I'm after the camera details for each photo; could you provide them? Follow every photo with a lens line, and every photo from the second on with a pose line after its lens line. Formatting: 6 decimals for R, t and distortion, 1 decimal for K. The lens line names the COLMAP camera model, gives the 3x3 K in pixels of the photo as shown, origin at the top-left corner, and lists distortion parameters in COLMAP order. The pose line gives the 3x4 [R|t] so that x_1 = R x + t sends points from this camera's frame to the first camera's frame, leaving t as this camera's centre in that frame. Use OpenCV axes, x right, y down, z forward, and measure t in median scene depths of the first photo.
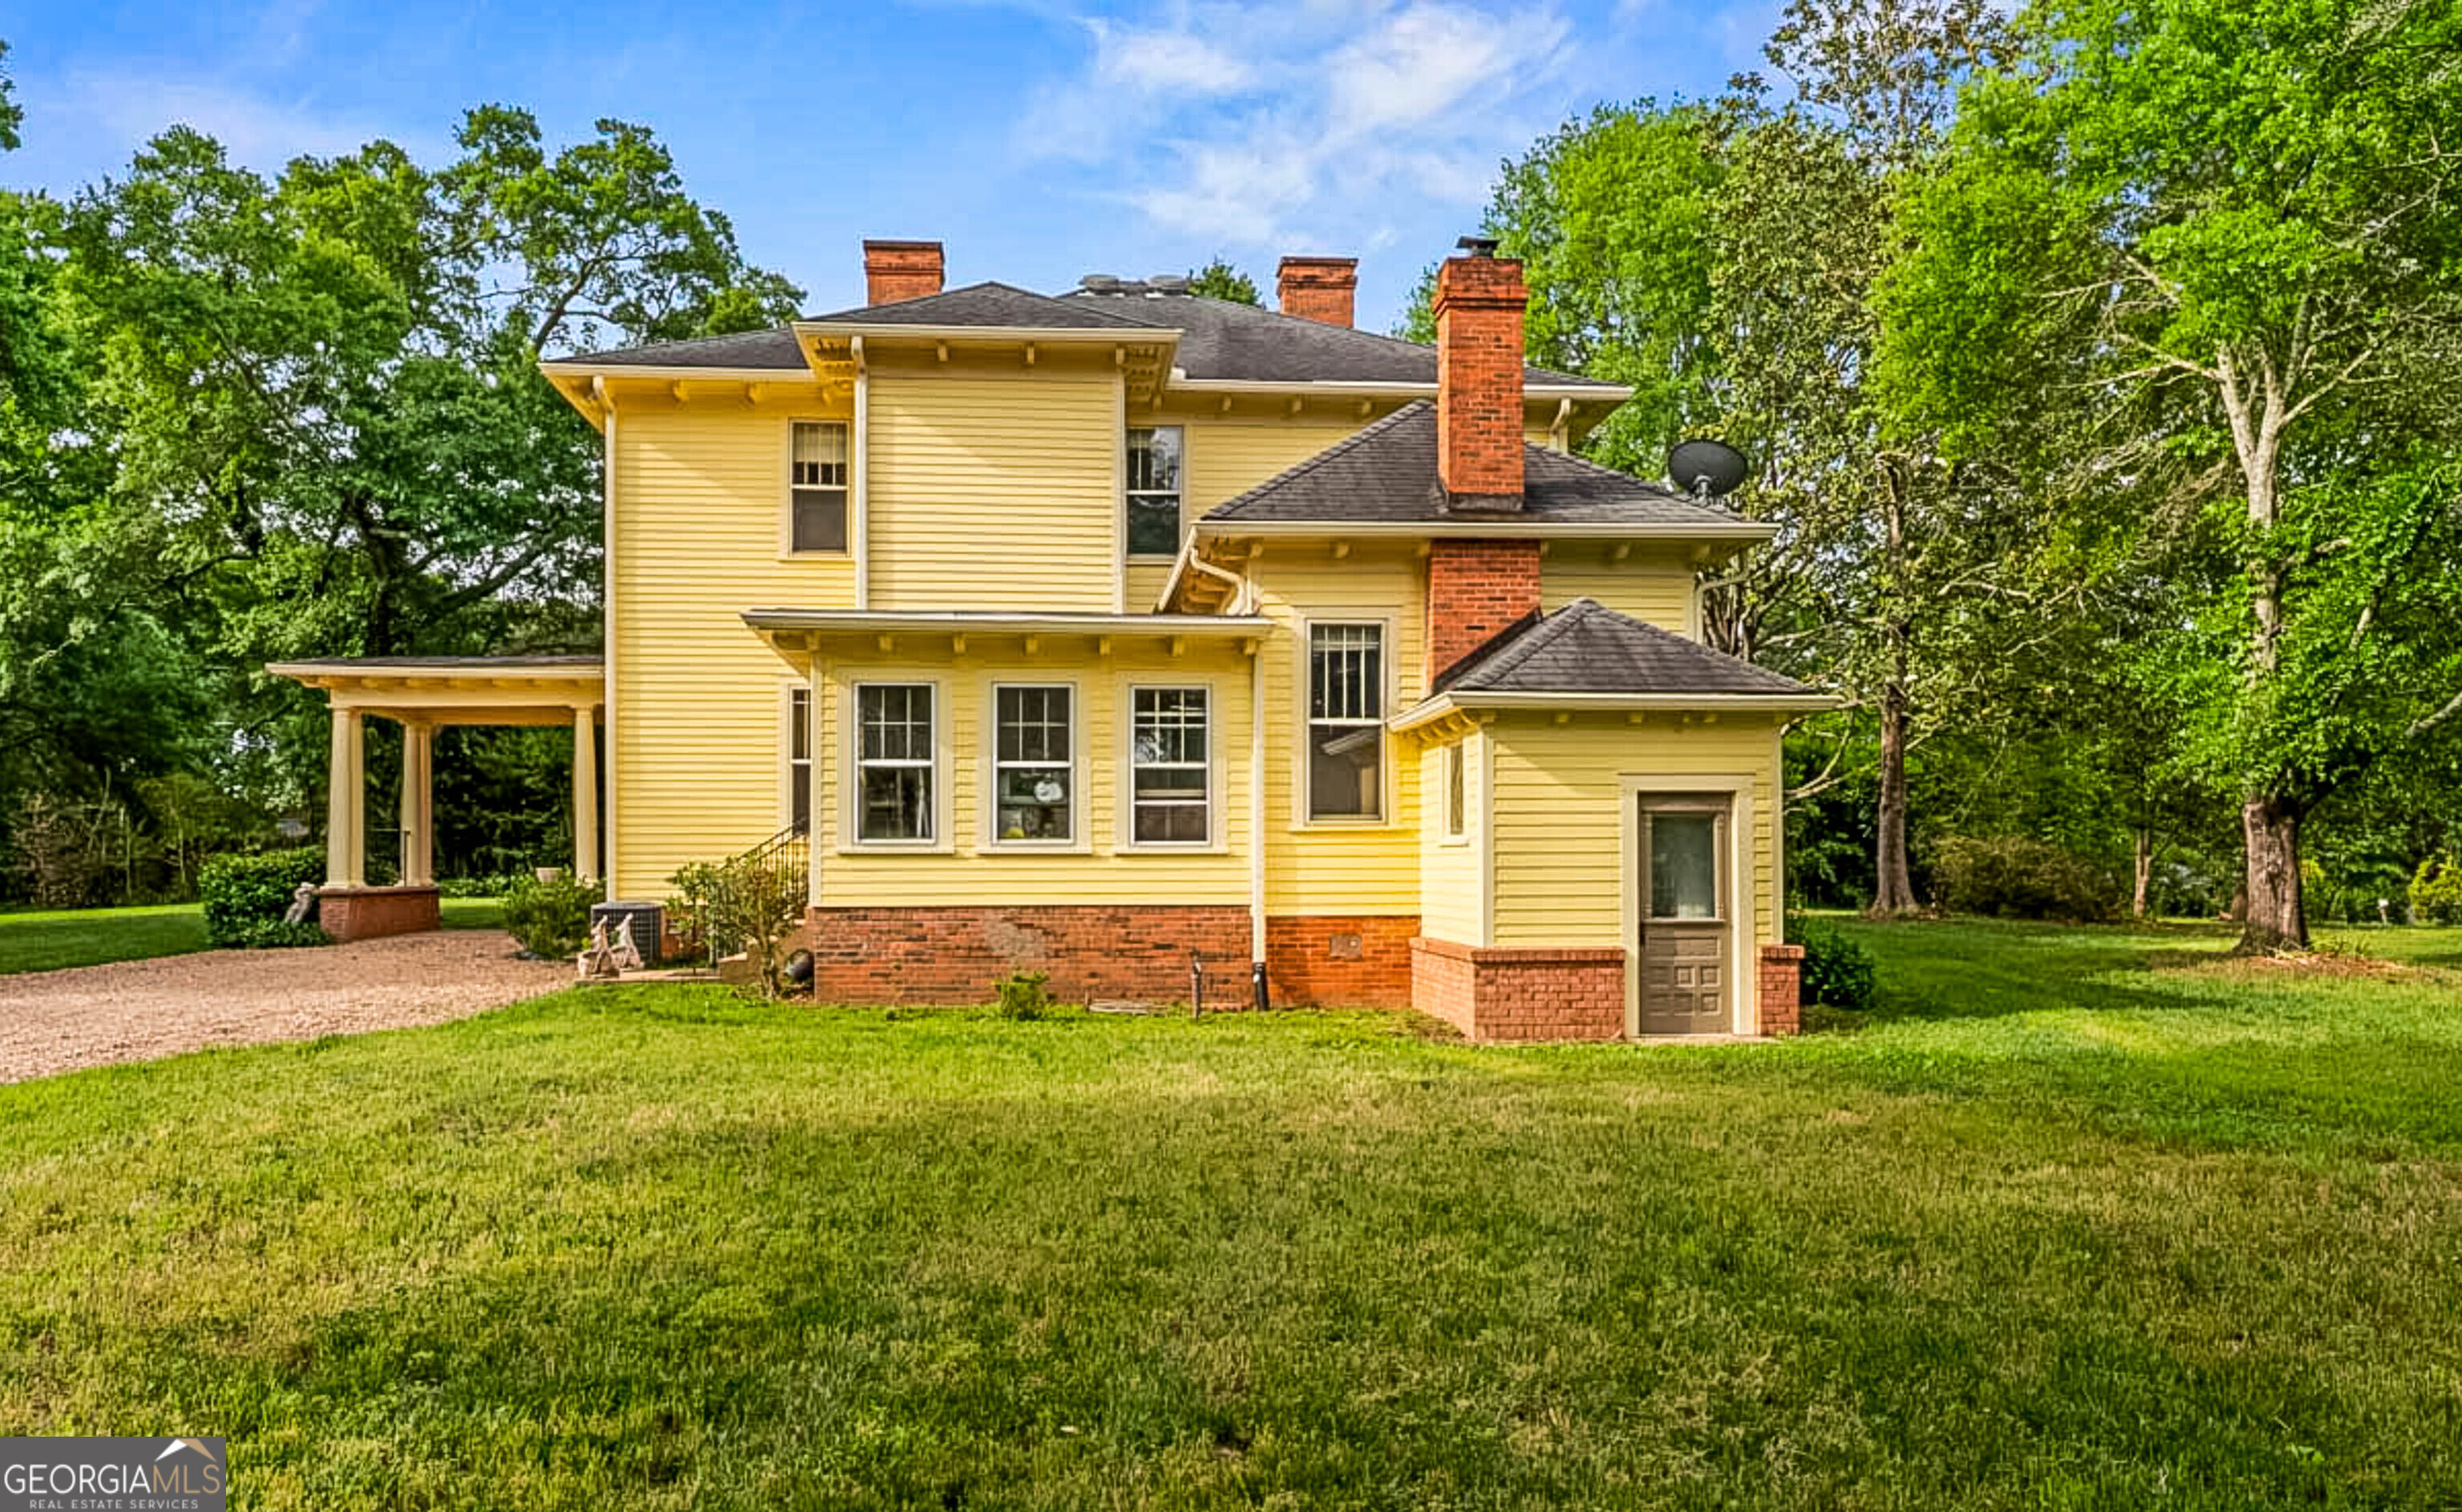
lens RADIAL K [[1785.9, 0, 1234.9], [0, 1785.9, 850.4], [0, 0, 1]] dist [0.002491, 0.002157]
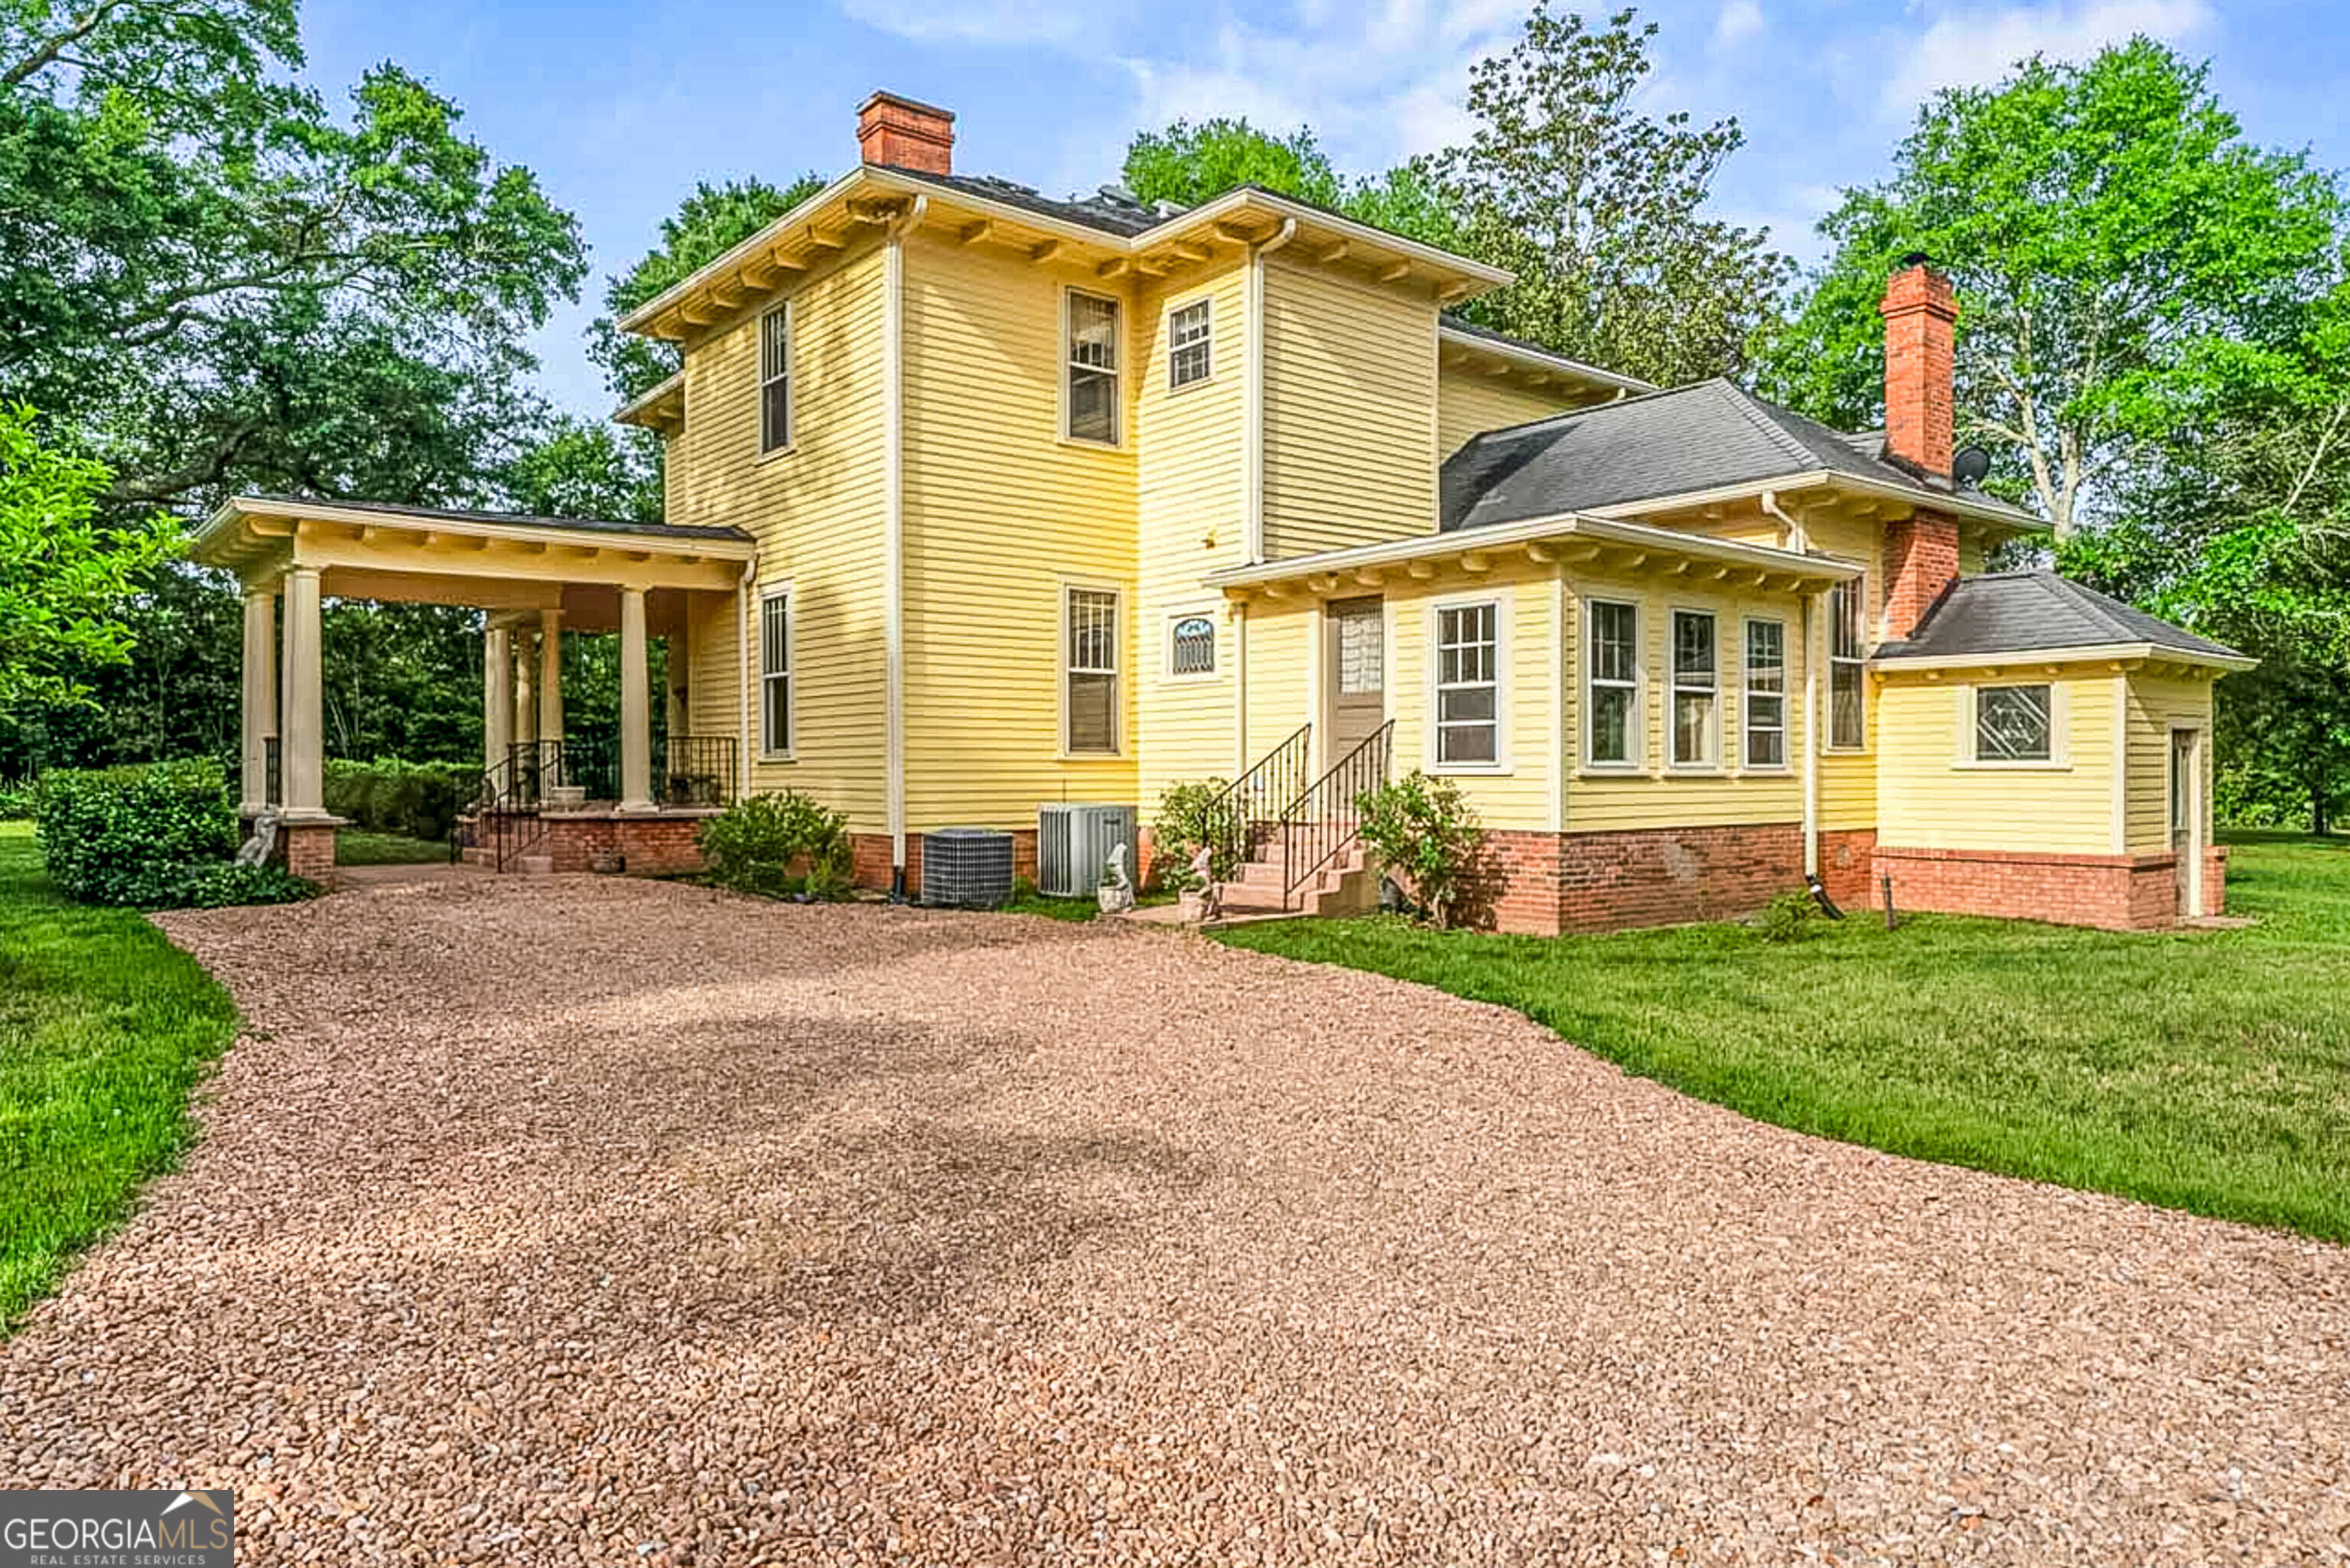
lens RADIAL K [[1533.2, 0, 1178.6], [0, 1533.2, 780.6], [0, 0, 1]] dist [-0.002823, 0.000067]
pose [[0.832863, -0.004848, 0.553458, -0.831256], [-0.004213, 0.999877, 0.015100, -0.007368], [-0.553463, -0.014908, 0.832740, 0.426609]]
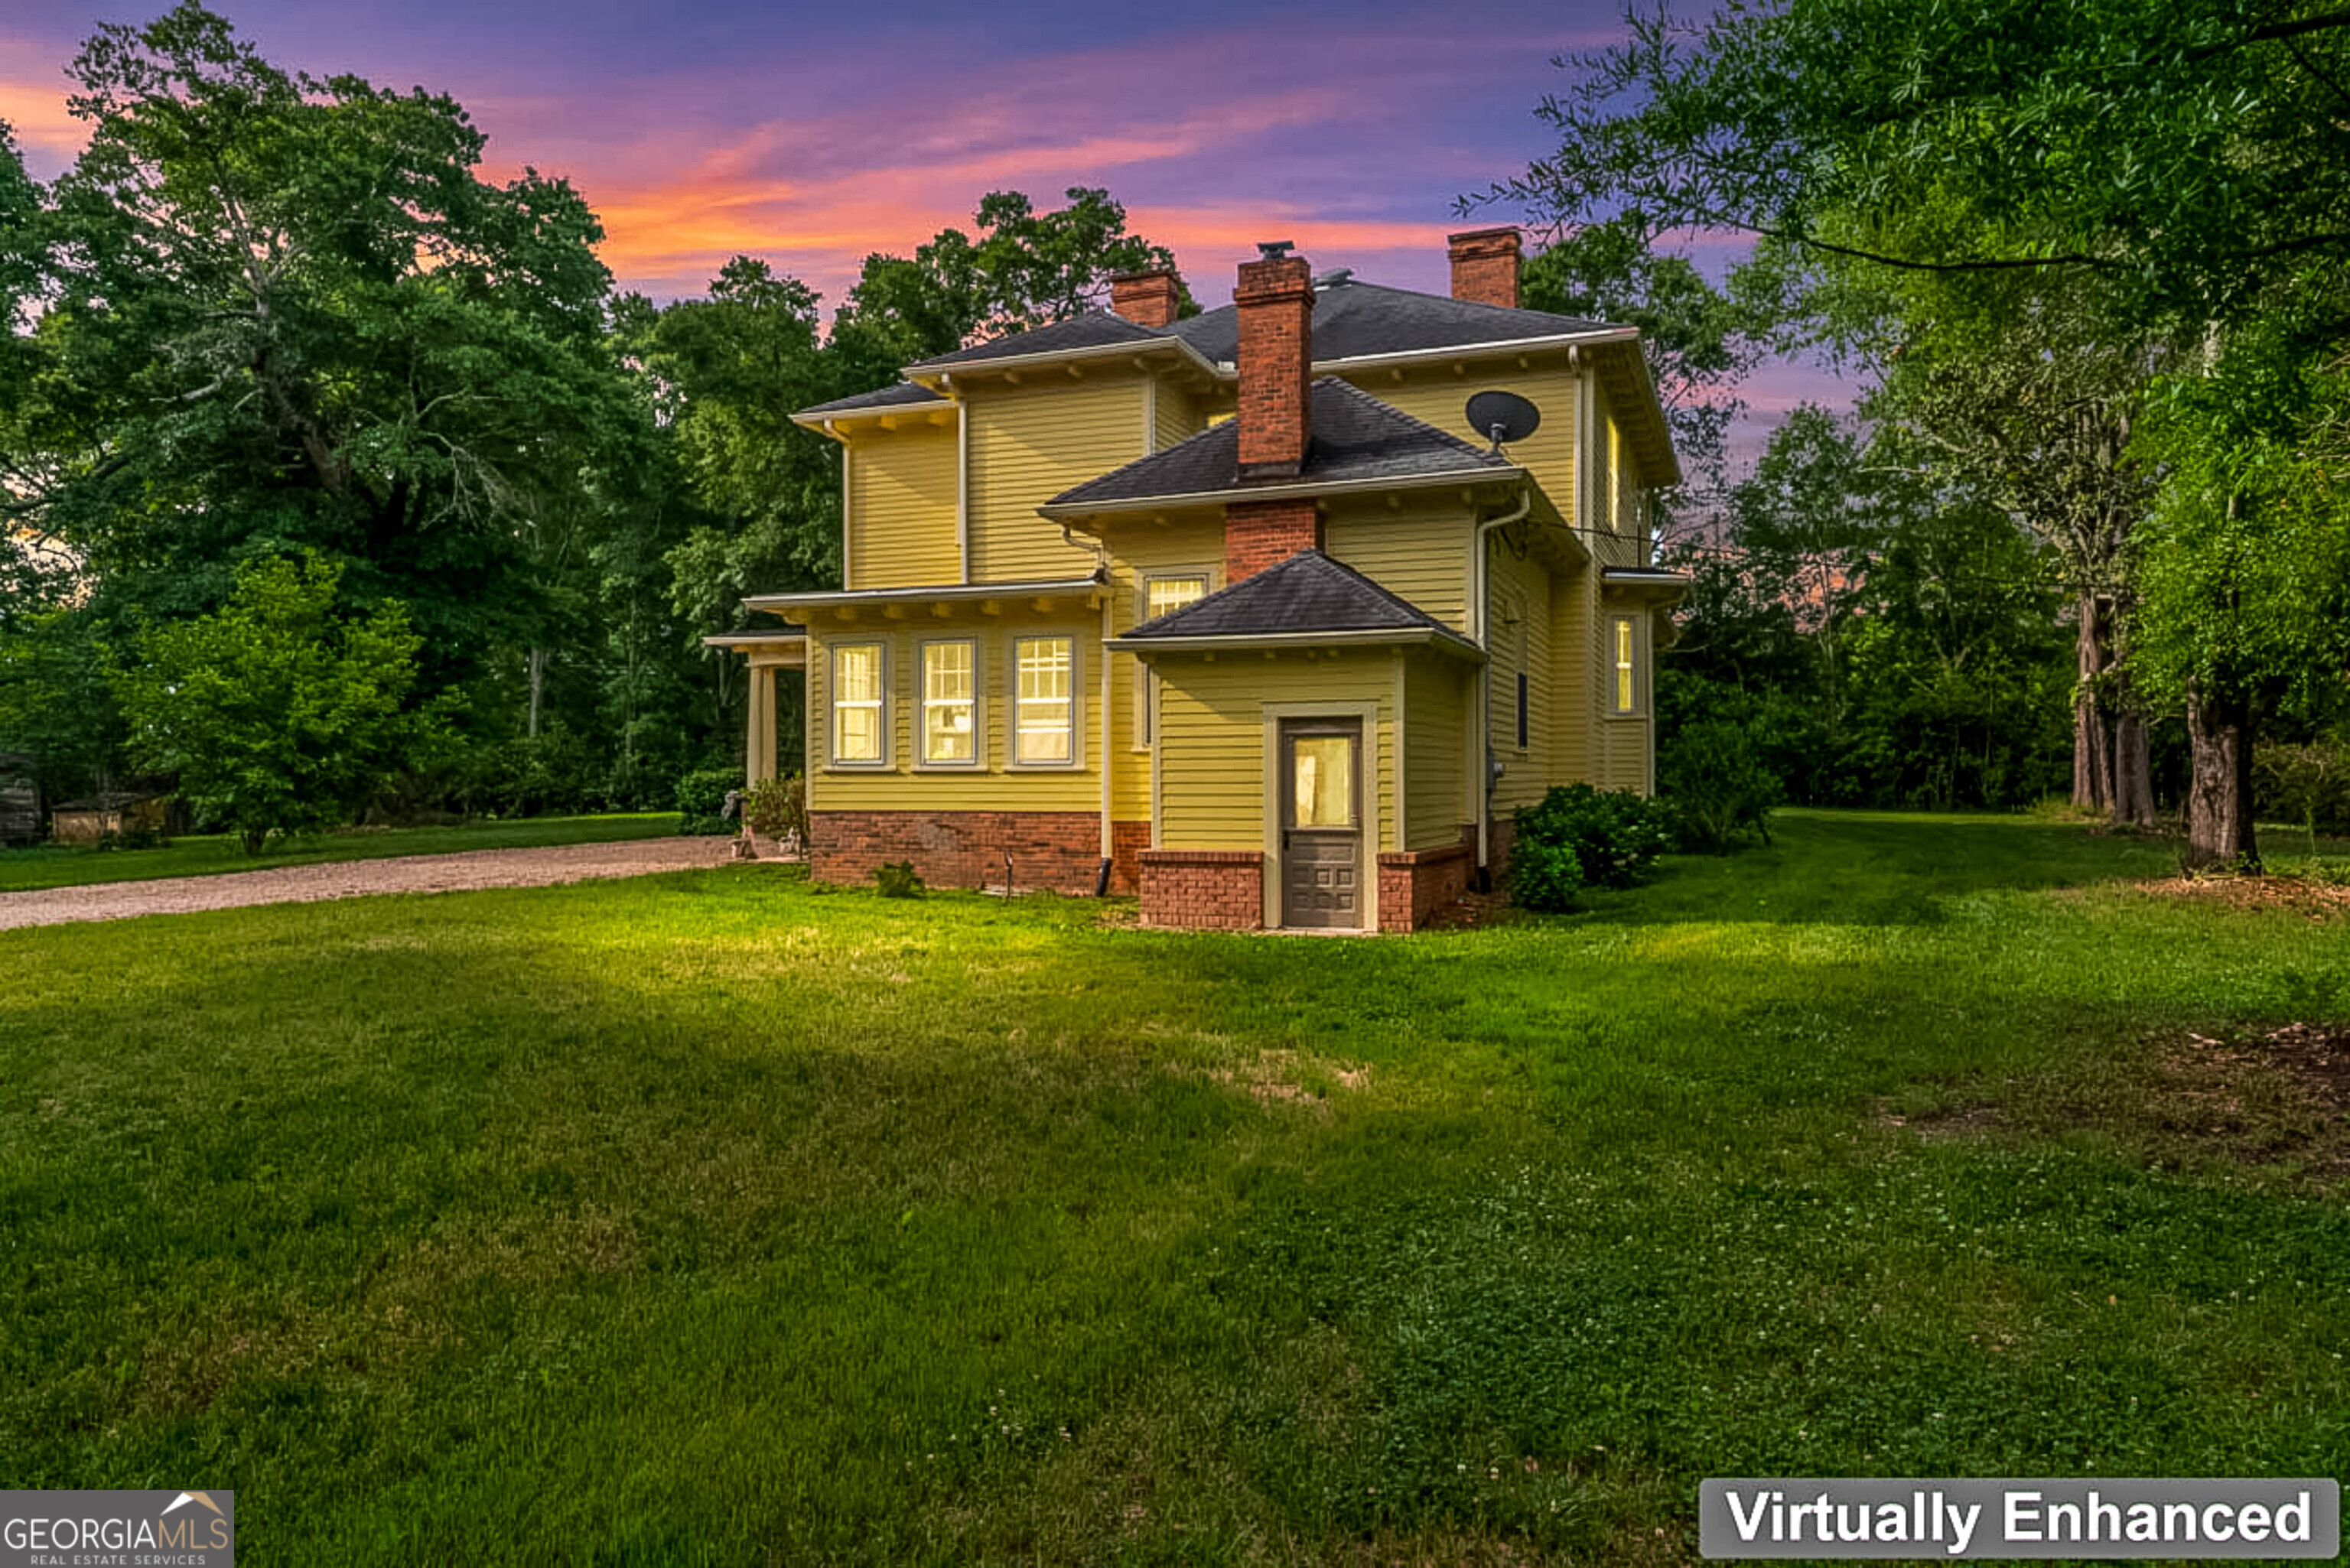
lens RADIAL K [[1597.8, 0, 1176.9], [0, 1597.8, 784.4], [0, 0, 1]] dist [0.002961, -0.000368]
pose [[0.892707, 0.001532, -0.450635, 0.551784], [0.005445, 0.999885, 0.014186, -0.004031], [0.450605, -0.015118, 0.892595, 0.036063]]
